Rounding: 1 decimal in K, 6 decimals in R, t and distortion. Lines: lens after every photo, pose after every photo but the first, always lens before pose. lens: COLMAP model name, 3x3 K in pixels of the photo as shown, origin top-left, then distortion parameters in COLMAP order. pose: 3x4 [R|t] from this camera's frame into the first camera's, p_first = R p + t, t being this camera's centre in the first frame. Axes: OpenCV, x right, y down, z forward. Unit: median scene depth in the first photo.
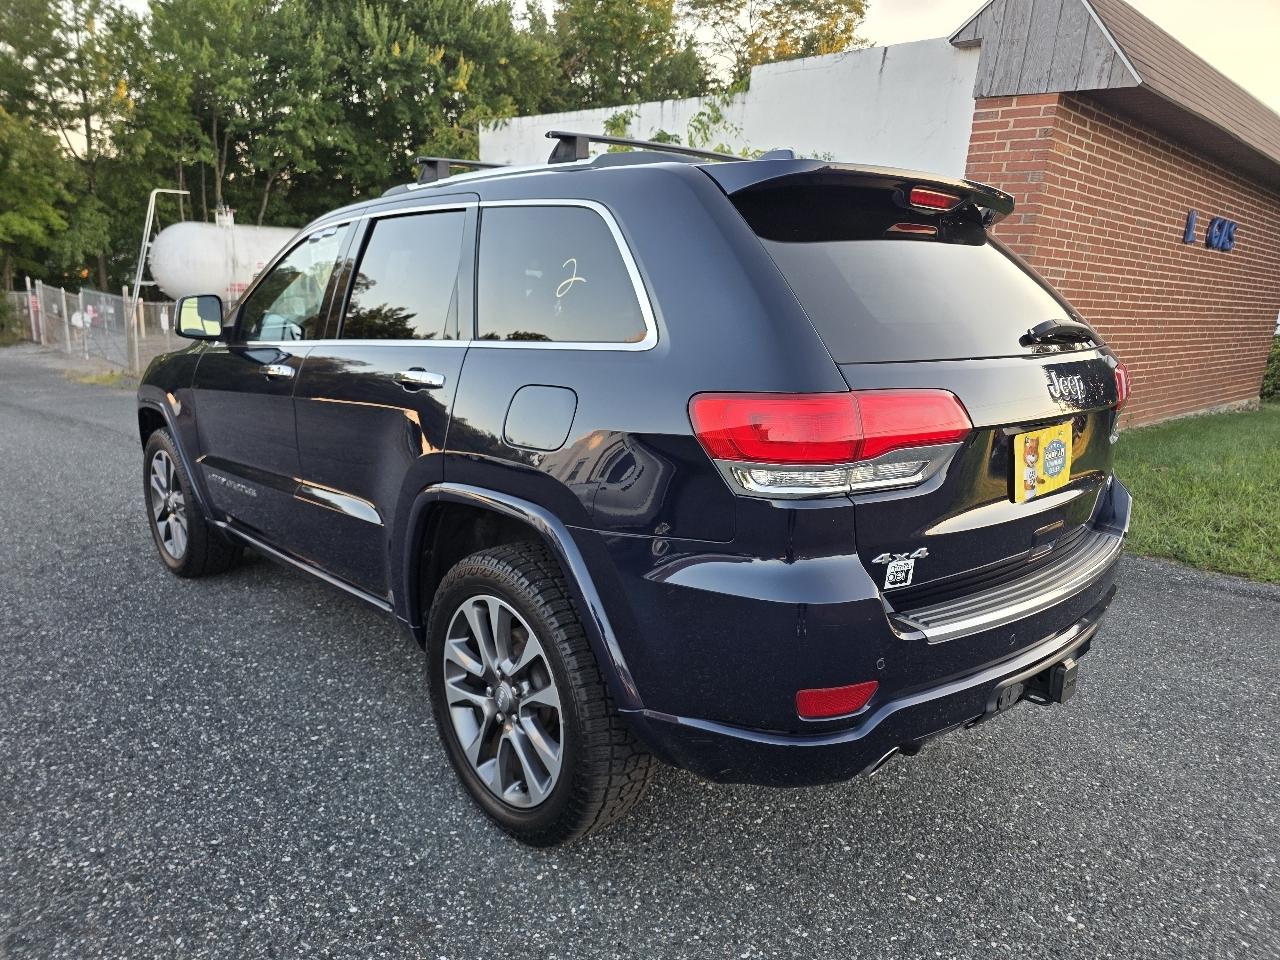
lens RADIAL K [[864.1, 0, 636.7], [0, 864.1, 476.2], [0, 0, 1]] dist [0.060375, -0.058449]
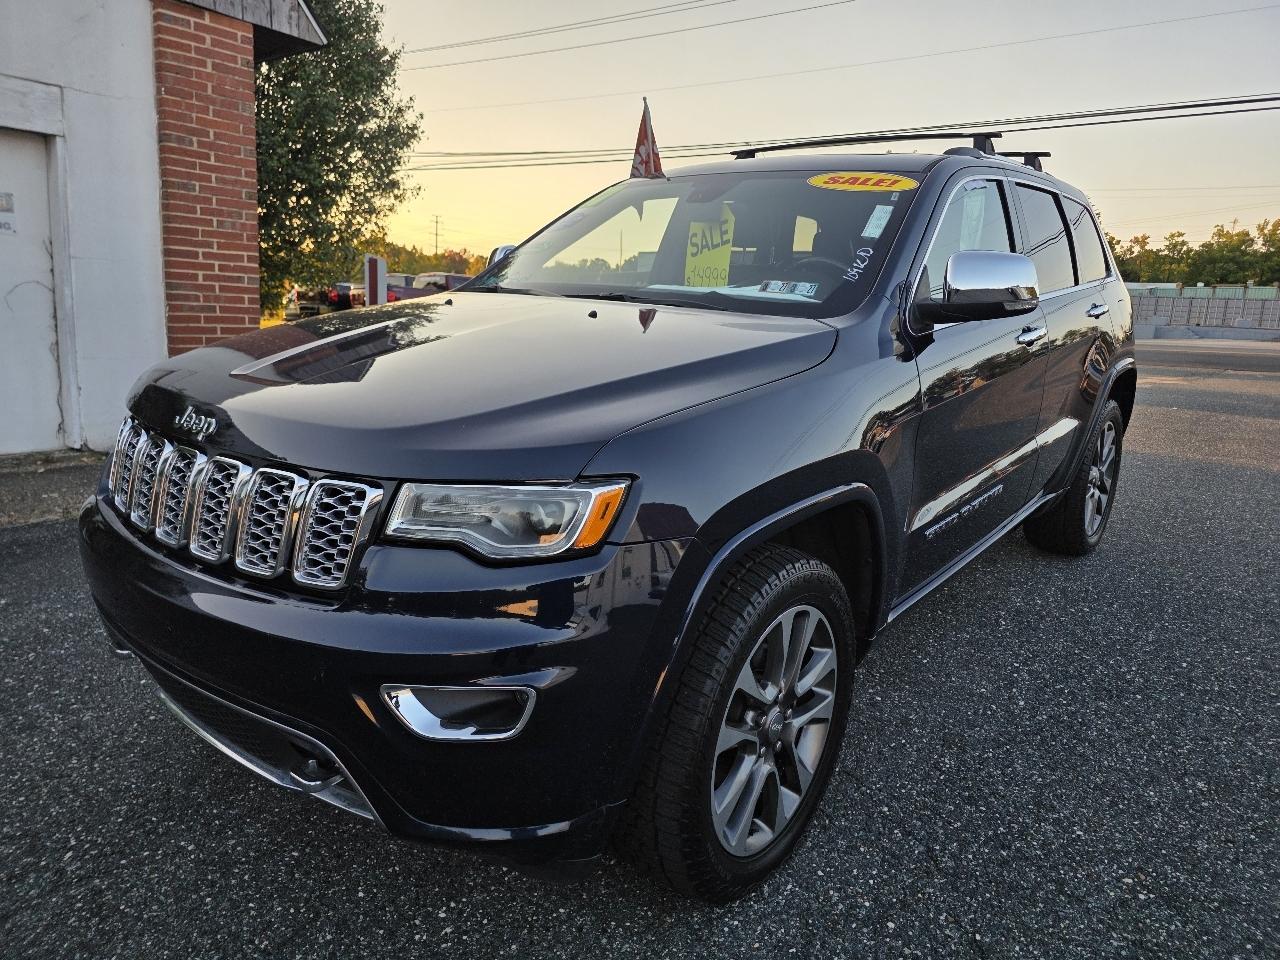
lens RADIAL K [[864.1, 0, 661.2], [0, 864.1, 467.2], [0, 0, 1]] dist [0.060375, -0.058449]
pose [[-0.157576, -0.248076, 0.955839, -1.540453], [0.175820, 0.945418, 0.274356, -0.377549], [-0.971729, 0.211287, -0.105359, 1.819383]]
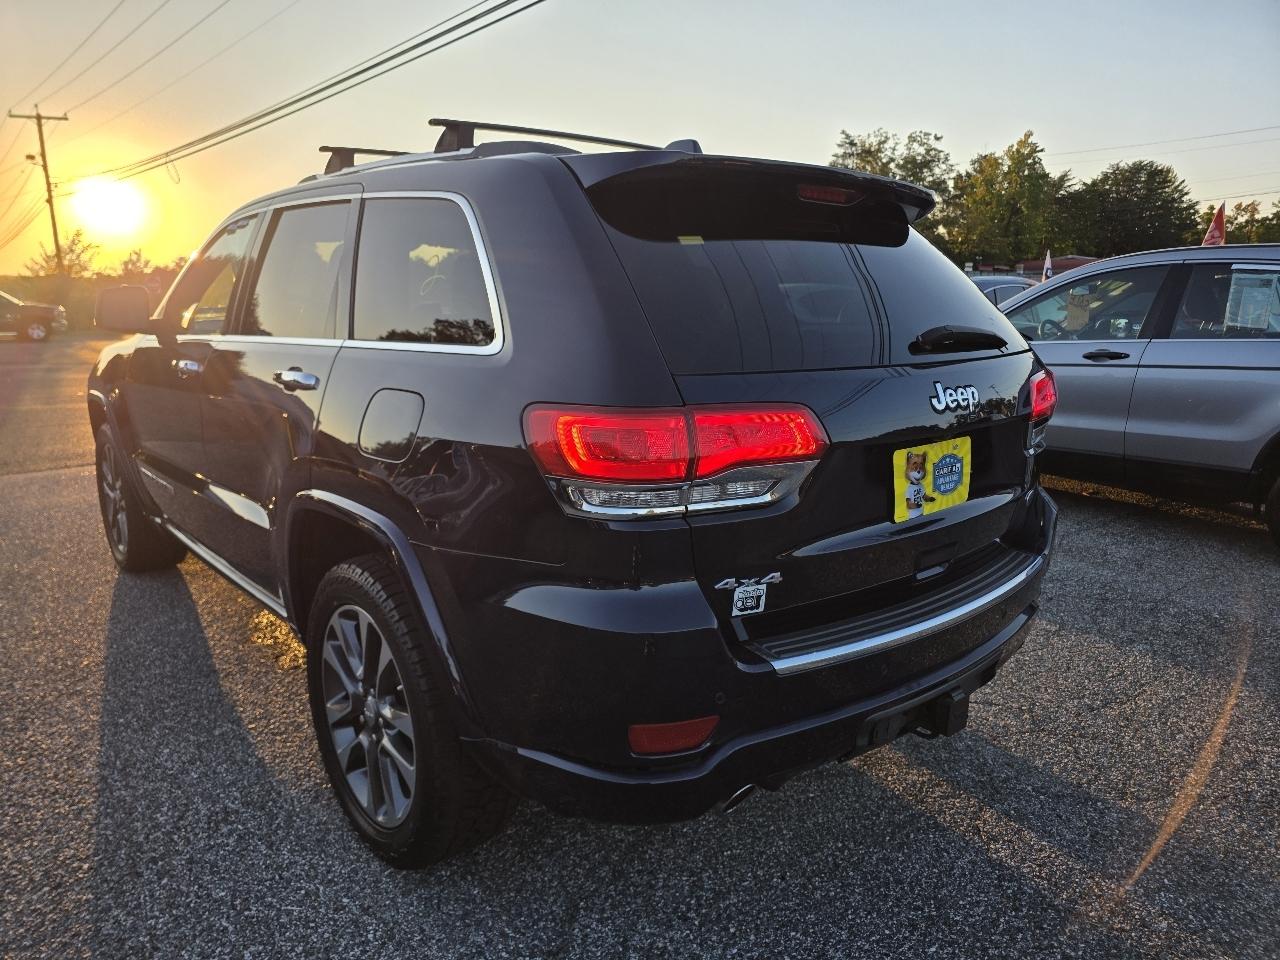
lens RADIAL K [[864.1, 0, 637.4], [0, 864.1, 484.4], [0, 0, 1]] dist [0.060375, -0.058449]
pose [[0.999383, 0.012985, -0.032624, 0.145115], [-0.012283, 0.999691, 0.021620, -0.020849], [0.032895, -0.021206, 0.999234, 0.049493]]
